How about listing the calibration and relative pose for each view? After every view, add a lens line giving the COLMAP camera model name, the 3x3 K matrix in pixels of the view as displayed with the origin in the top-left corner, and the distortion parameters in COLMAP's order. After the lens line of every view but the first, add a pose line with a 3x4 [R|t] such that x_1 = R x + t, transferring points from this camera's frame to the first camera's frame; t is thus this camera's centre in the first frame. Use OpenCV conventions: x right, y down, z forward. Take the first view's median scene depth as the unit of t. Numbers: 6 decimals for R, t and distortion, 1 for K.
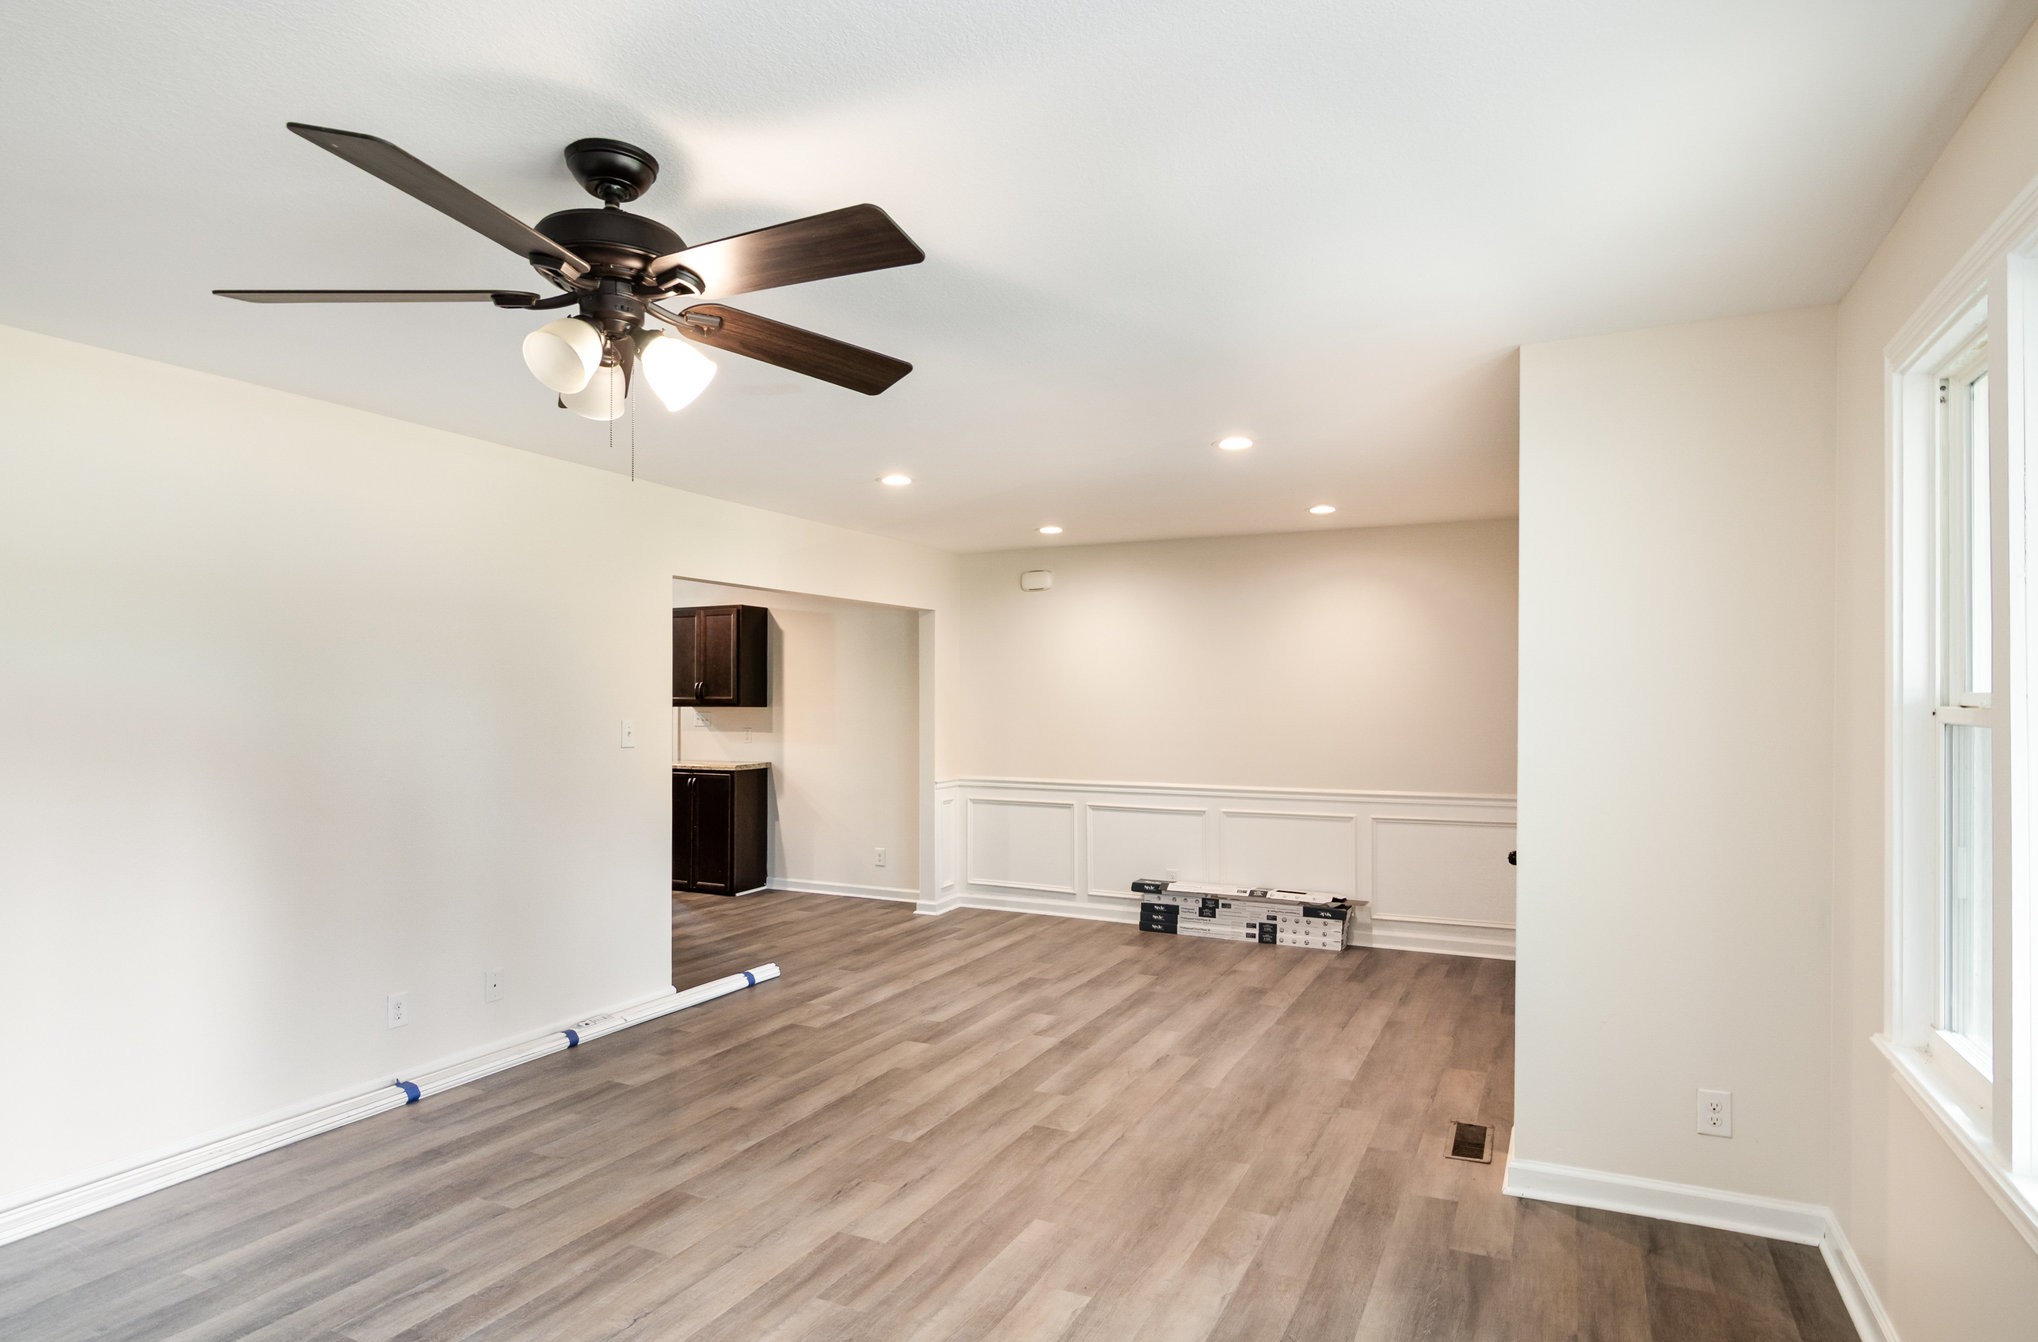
lens RADIAL K [[1111.9, 0, 1000.4], [0, 1111.9, 695.7], [0, 0, 1]] dist [-0.003605, 0.000435]
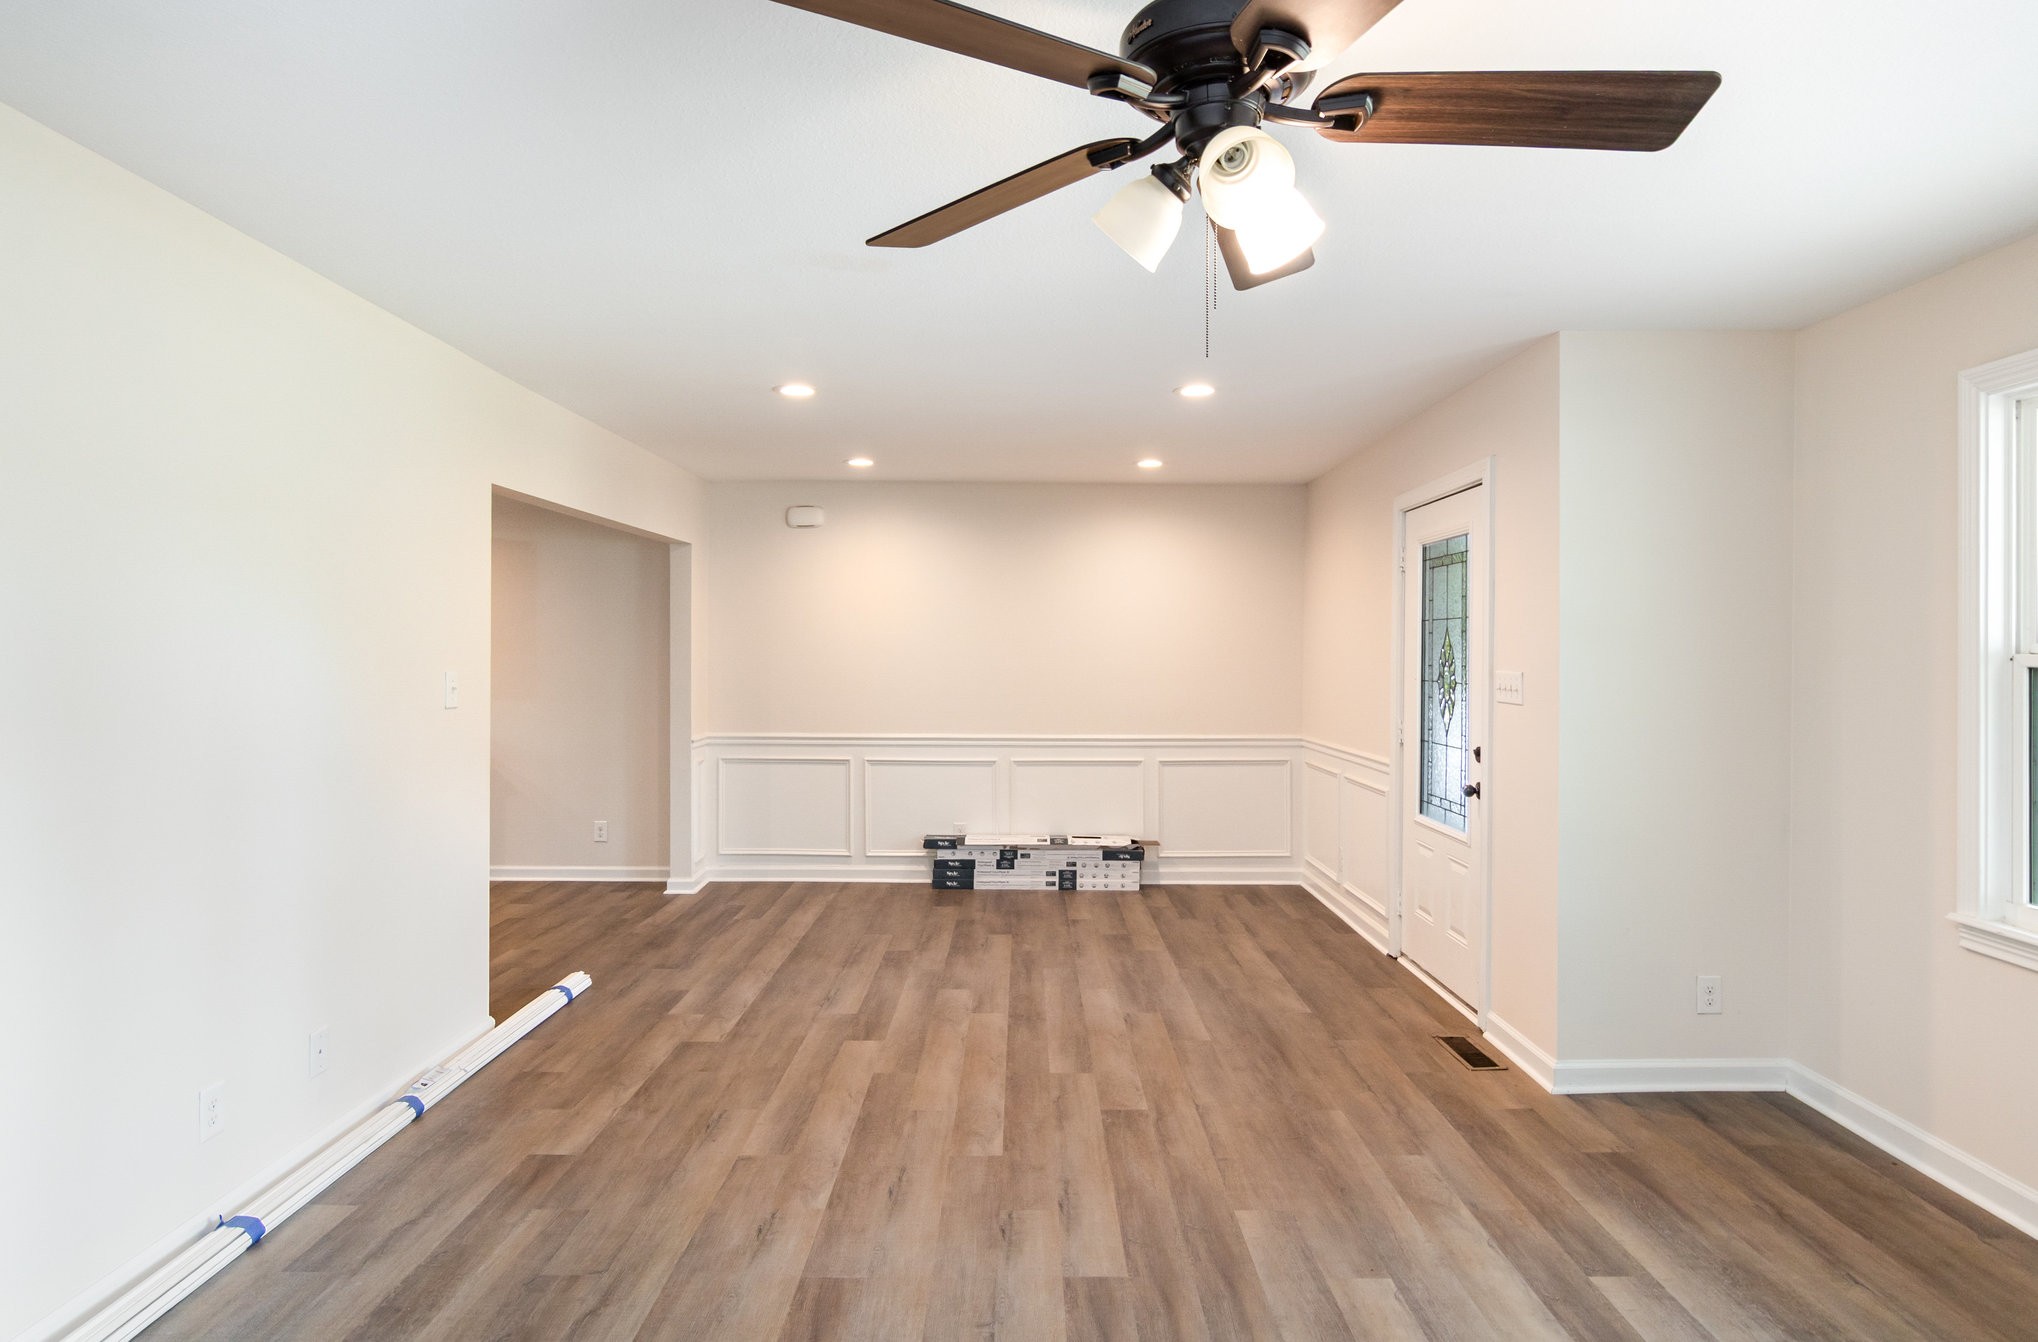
lens RADIAL K [[1111.9, 0, 1010.5], [0, 1111.9, 648.0], [0, 0, 1]] dist [-0.003605, 0.000435]
pose [[0.895117, 0.003097, 0.445820, -0.451242], [-0.004649, 0.999986, 0.002389, 0.002578], [-0.445806, -0.004211, 0.895119, 0.214288]]
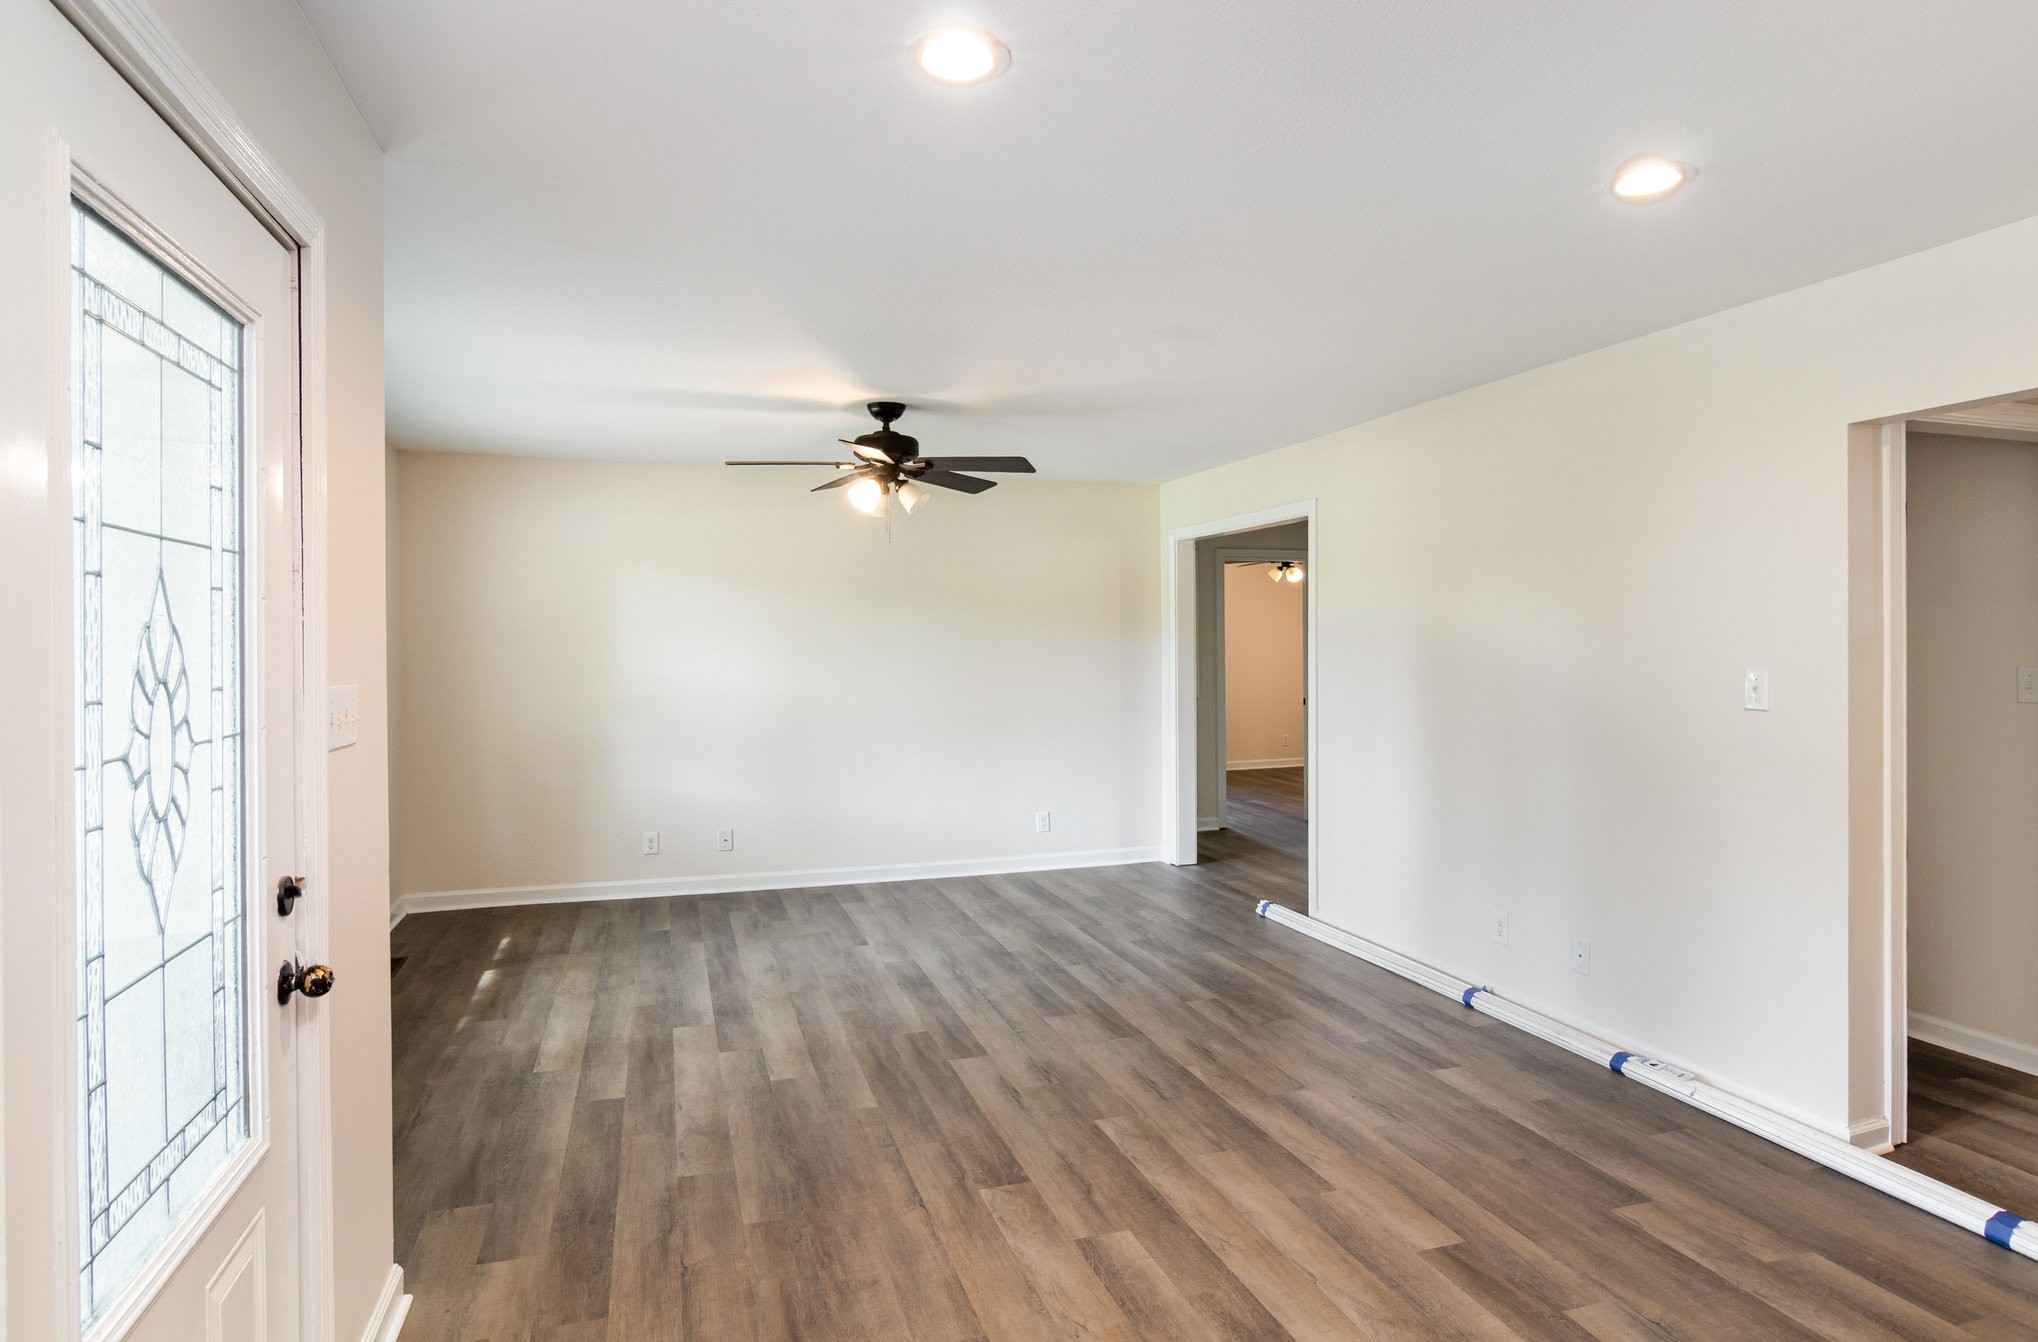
lens RADIAL K [[1111.9, 0, 1053.2], [0, 1111.9, 652.2], [0, 0, 1]] dist [-0.003605, 0.000435]
pose [[-0.688330, 0.005557, -0.725376, 0.594681], [0.004897, 0.999983, 0.003014, 0.009037], [0.725381, -0.001477, -0.688346, 1.568182]]
